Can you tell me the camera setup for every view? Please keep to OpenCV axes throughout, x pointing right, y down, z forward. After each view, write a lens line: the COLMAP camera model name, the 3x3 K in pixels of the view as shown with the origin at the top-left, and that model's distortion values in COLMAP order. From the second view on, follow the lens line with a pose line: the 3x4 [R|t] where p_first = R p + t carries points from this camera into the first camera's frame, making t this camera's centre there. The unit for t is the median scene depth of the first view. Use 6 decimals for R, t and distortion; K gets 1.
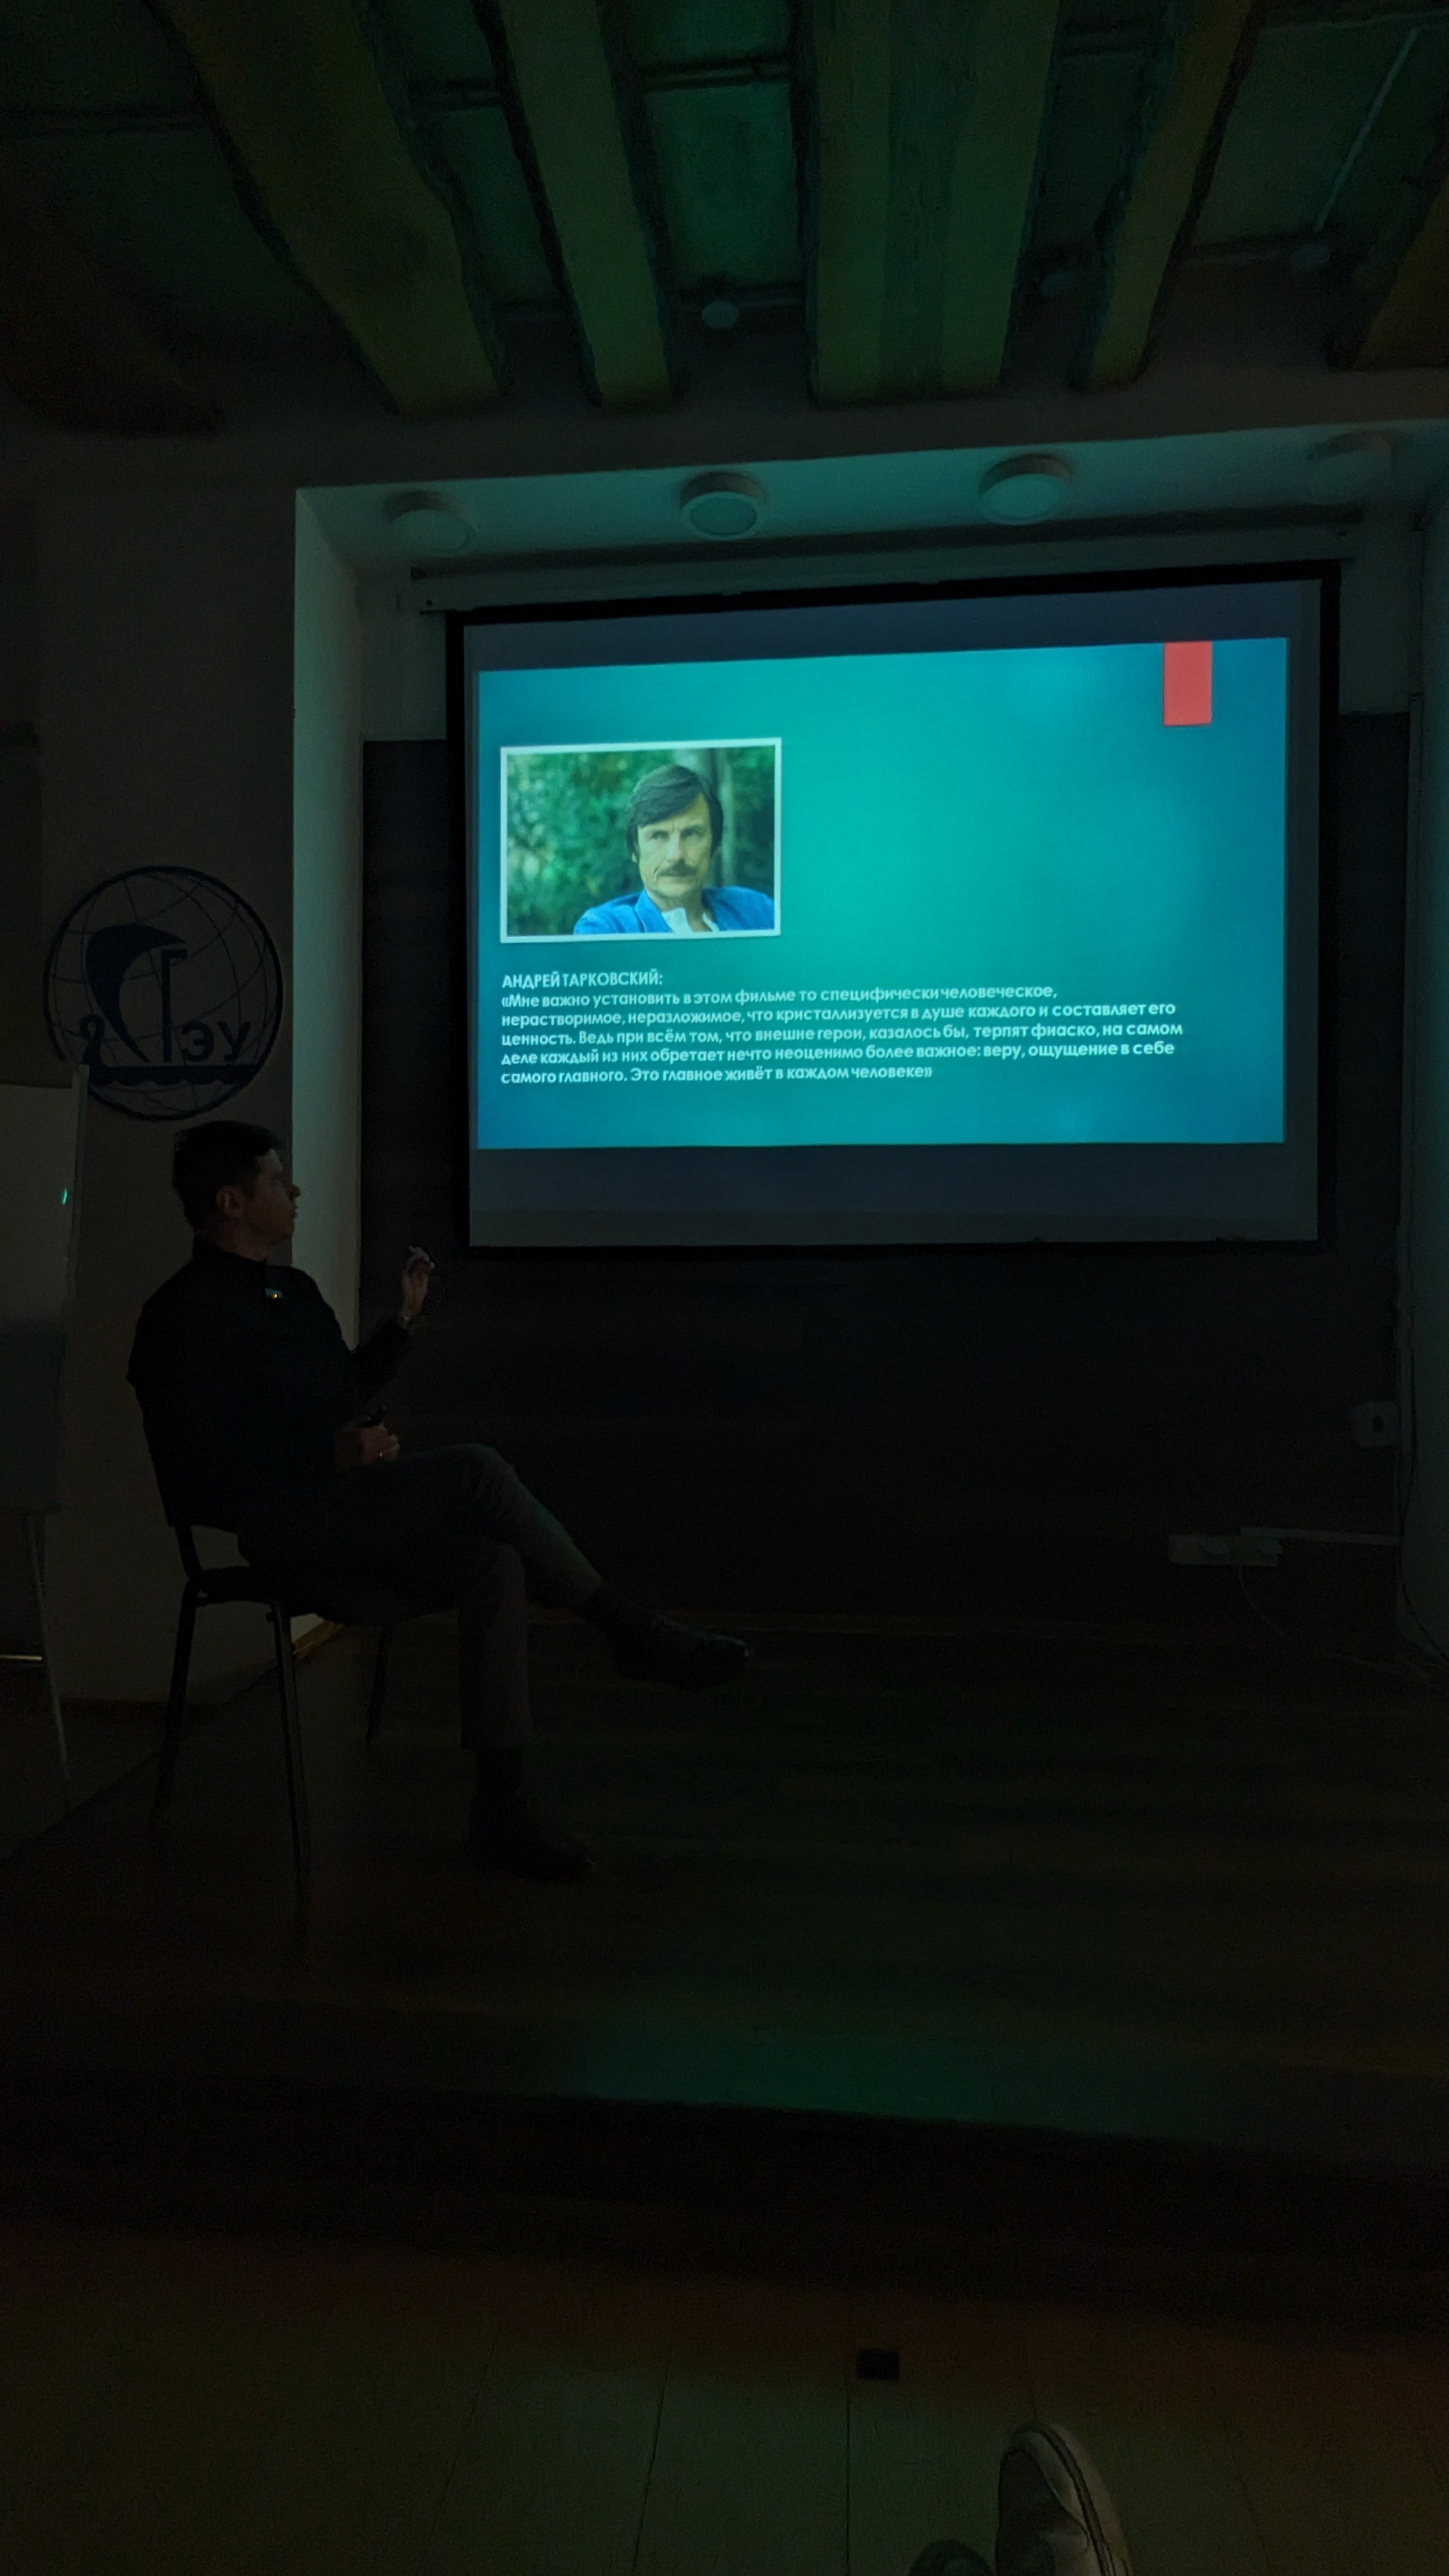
lens RADIAL K [[1197.4, 0, 731.6], [0, 1197.4, 1257.1], [0, 0, 1]] dist [-0.002056, -0.003226]
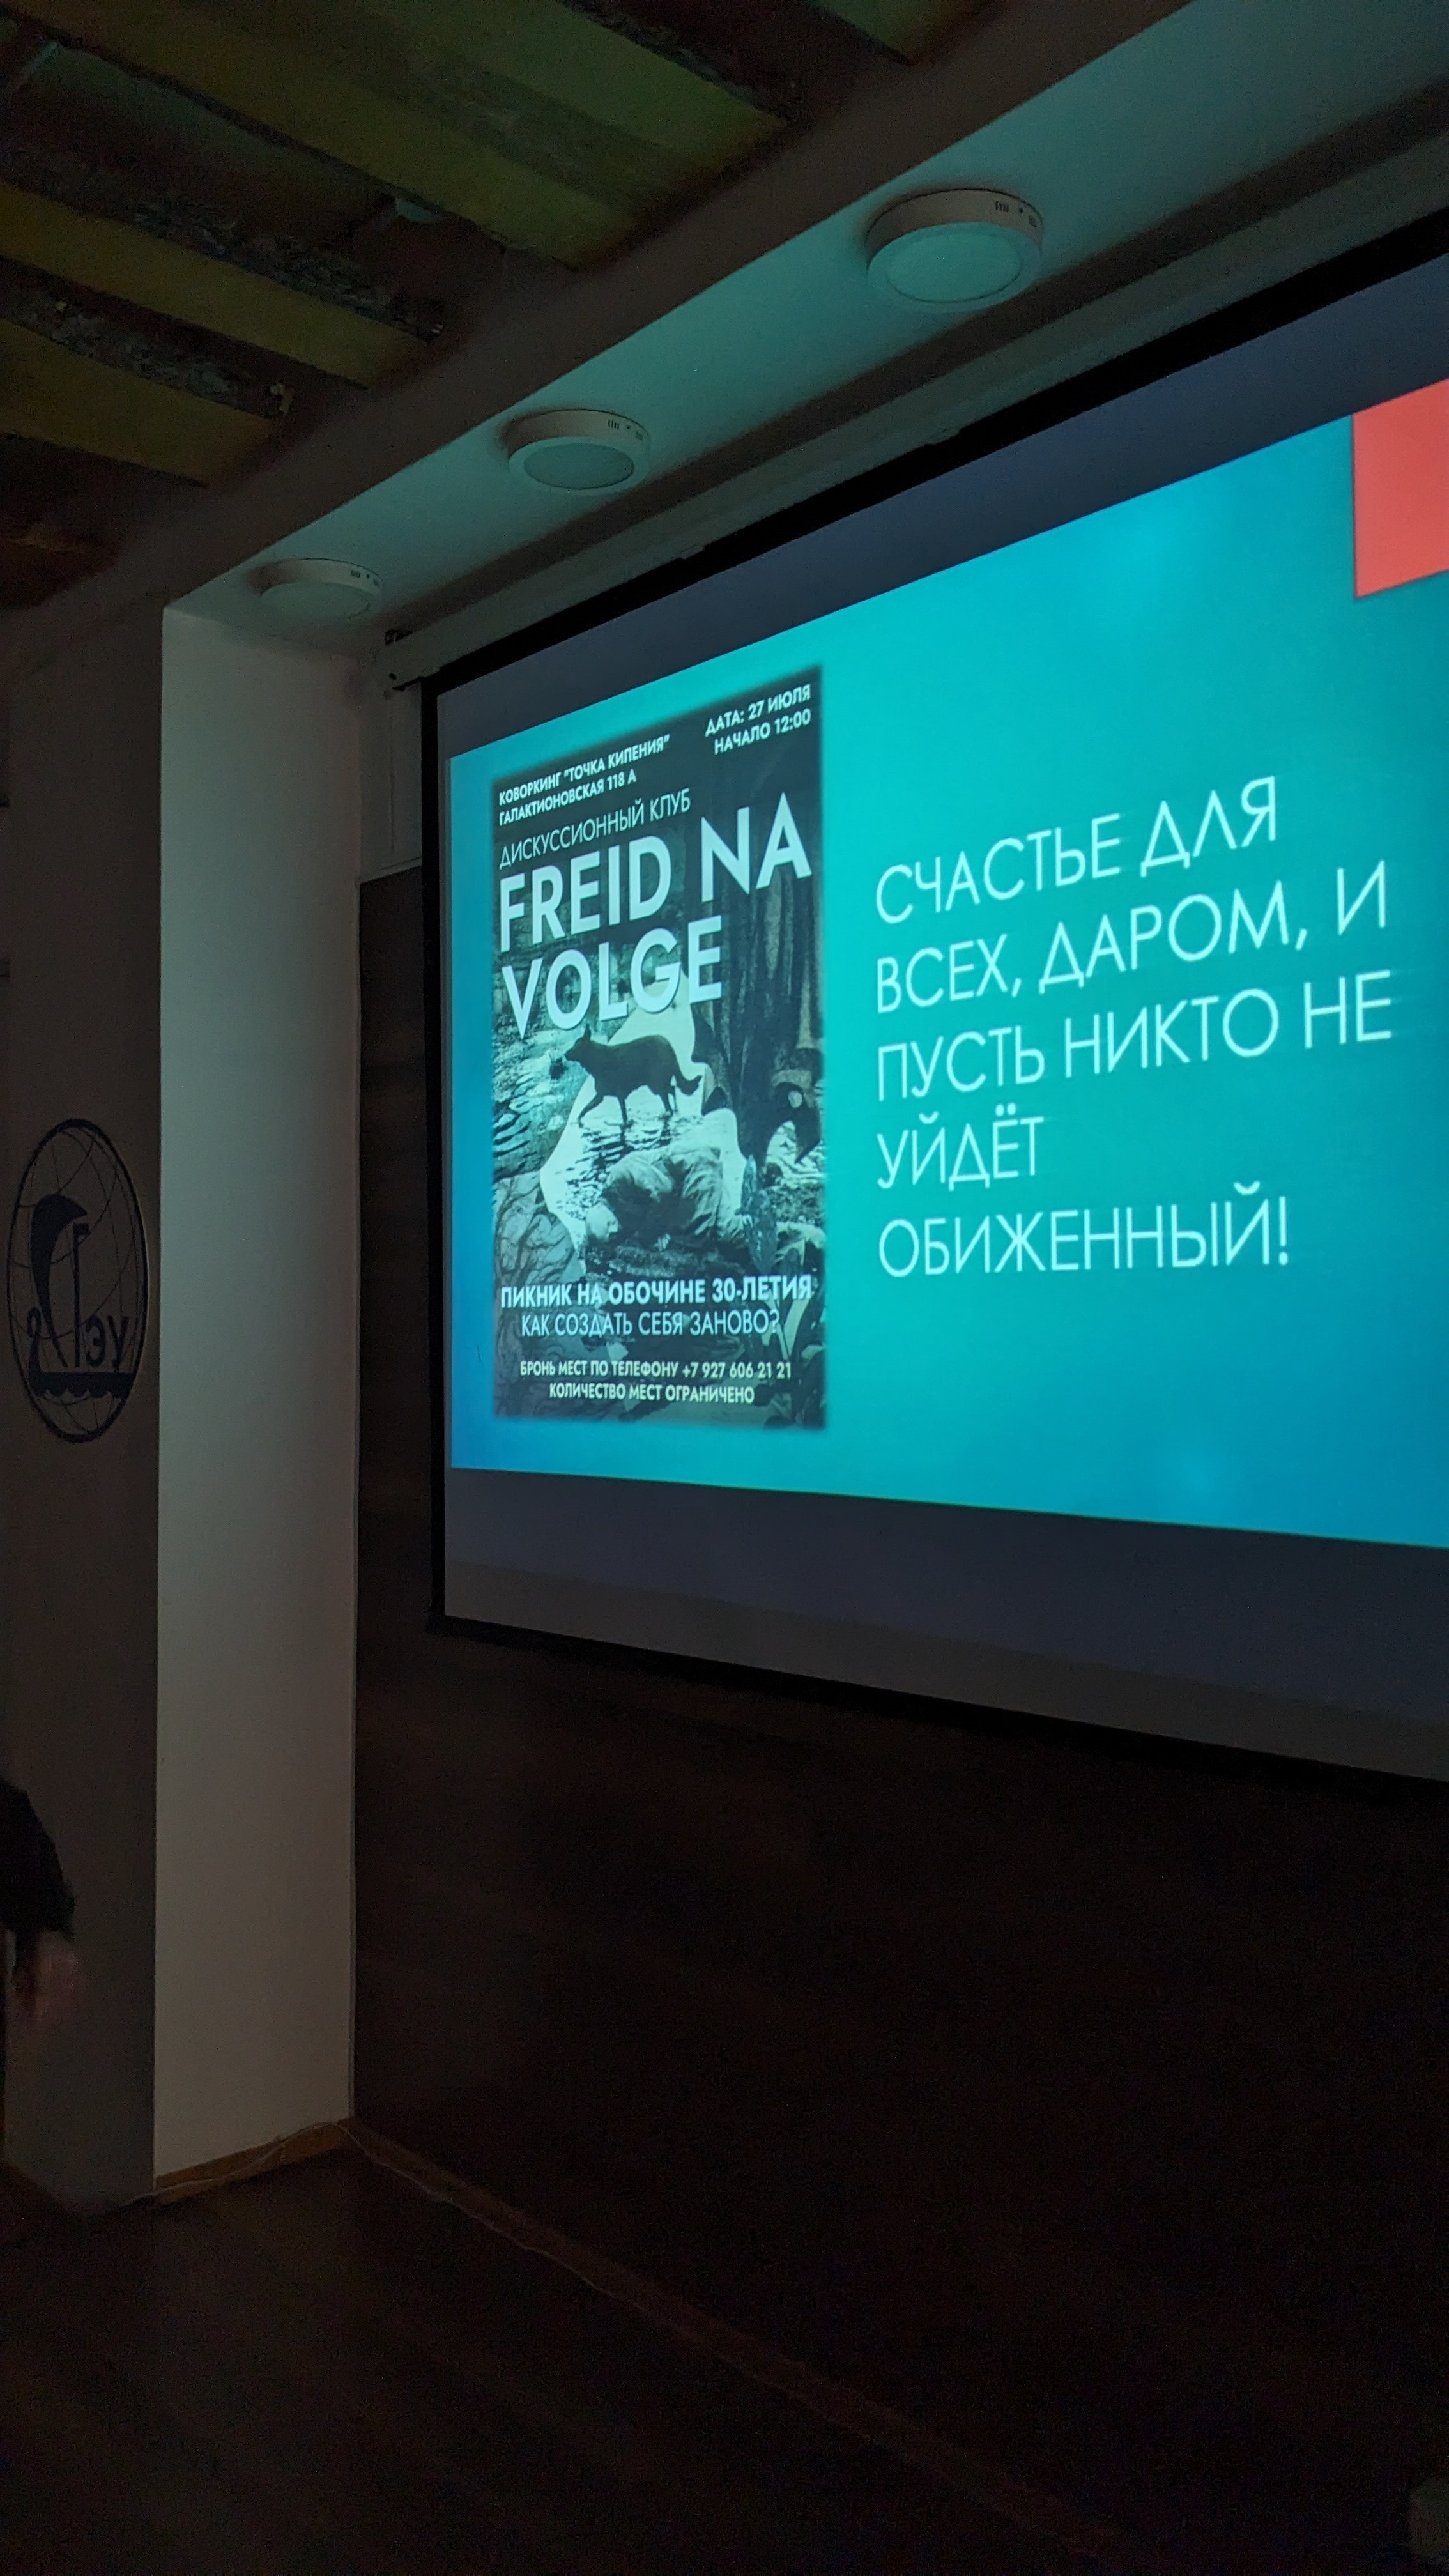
lens RADIAL K [[1964.3, 0, 714.4], [0, 1964.3, 1257.8], [0, 0, 1]] dist [0.028206, -0.050799]
pose [[0.744795, -0.033802, -0.666436, 0.693244], [0.000144, 0.998724, -0.050495, -0.168980], [0.667293, 0.037512, 0.743850, 0.318484]]
